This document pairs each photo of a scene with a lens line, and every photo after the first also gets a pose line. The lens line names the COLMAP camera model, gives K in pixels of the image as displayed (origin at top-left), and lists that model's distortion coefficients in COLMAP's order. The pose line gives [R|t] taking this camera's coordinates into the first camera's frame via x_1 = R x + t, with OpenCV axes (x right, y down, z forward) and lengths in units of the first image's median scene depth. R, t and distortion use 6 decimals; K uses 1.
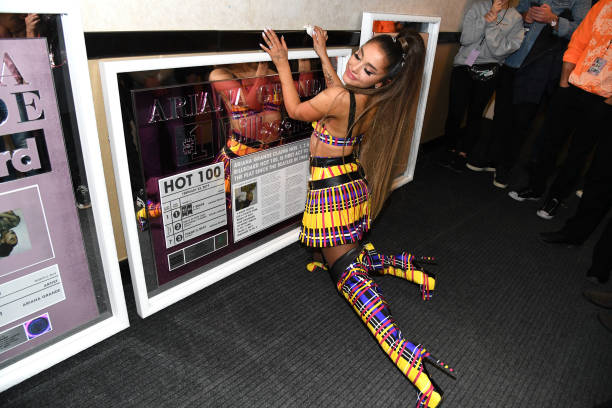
lens RADIAL K [[426.9, 0, 306.0], [0, 426.9, 204.0], [0, 0, 1]] dist [-0.103420, 0.063181]
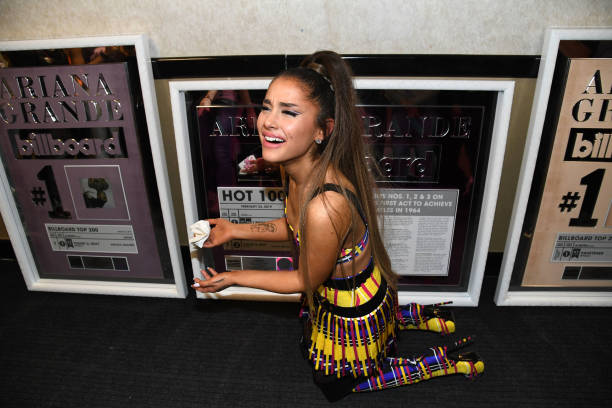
lens RADIAL K [[426.9, 0, 306.0], [0, 426.9, 204.0], [0, 0, 1]] dist [-0.103420, 0.063181]
pose [[0.591345, 0.263784, -0.762056, 0.620687], [-0.293130, 0.950659, 0.101603, -0.185842], [0.751256, 0.163299, 0.639490, 0.434496]]
